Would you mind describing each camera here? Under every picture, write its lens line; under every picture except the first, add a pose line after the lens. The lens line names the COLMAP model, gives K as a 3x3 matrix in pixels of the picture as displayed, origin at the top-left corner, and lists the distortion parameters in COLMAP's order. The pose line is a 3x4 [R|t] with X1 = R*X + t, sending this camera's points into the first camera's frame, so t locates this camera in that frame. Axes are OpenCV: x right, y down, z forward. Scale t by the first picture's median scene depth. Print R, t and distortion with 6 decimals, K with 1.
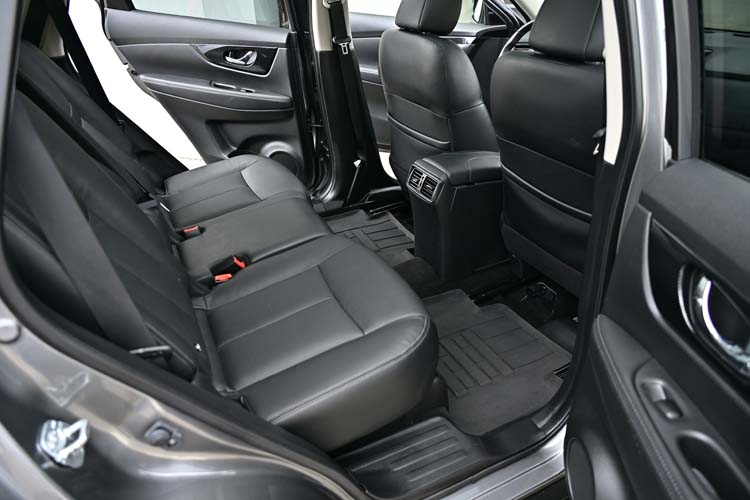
lens RADIAL K [[485.8, 0, 375.0], [0, 485.8, 250.0], [0, 0, 1]] dist [-0.006945, 0.003294]
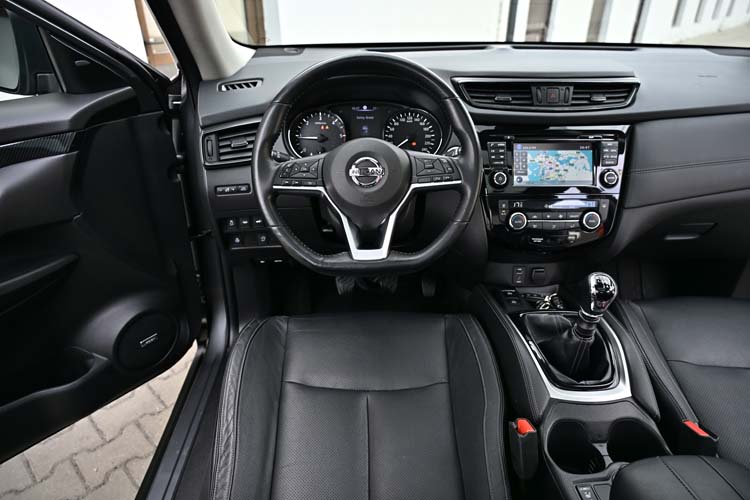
lens RADIAL K [[481.6, 0, 375.0], [0, 481.6, 250.0], [0, 0, 1]] dist [-0.011260, 0.001435]
pose [[0.418073, -0.438925, 0.795336, -0.020186], [0.453602, 0.859428, 0.235857, -0.423310], [-0.787058, 0.262161, 0.558401, 0.795125]]
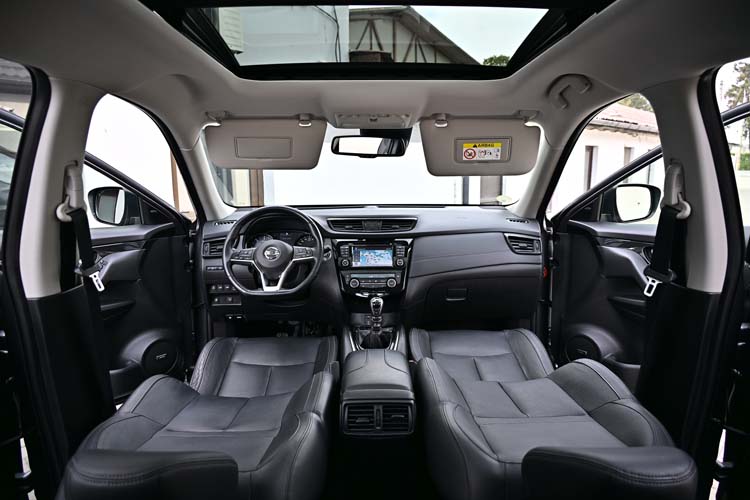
lens RADIAL K [[485.8, 0, 375.0], [0, 485.8, 250.0], [0, 0, 1]] dist [-0.006945, 0.003294]
pose [[0.431582, -0.152457, 0.889097, -0.400884], [0.457090, 0.886674, -0.069837, -0.244936], [-0.777693, 0.436538, 0.452359, 0.444910]]
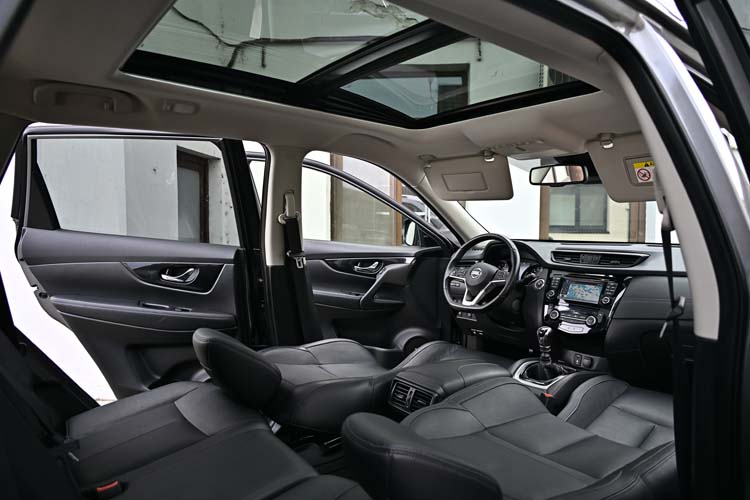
lens RADIAL K [[481.6, 0, 375.0], [0, 481.6, 250.0], [0, 0, 1]] dist [-0.011260, 0.001435]
pose [[0.979320, -0.005103, 0.202251, -0.102331], [0.096327, 0.890860, -0.443948, -0.002705], [-0.177912, 0.454249, 0.872929, 0.129839]]
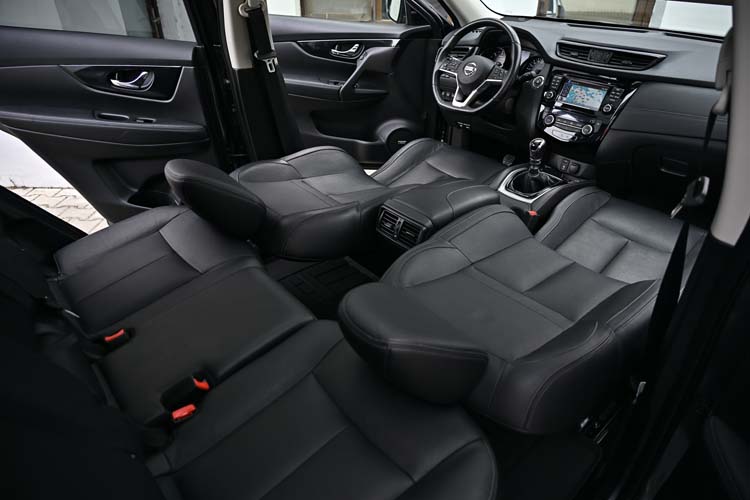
lens RADIAL K [[481.6, 0, 375.0], [0, 481.6, 250.0], [0, 0, 1]] dist [-0.011260, 0.001435]
pose [[0.968180, -0.125679, 0.216406, -0.100585], [0.118350, 0.991880, 0.046552, -0.114659], [-0.220500, -0.019459, 0.975193, 0.150524]]
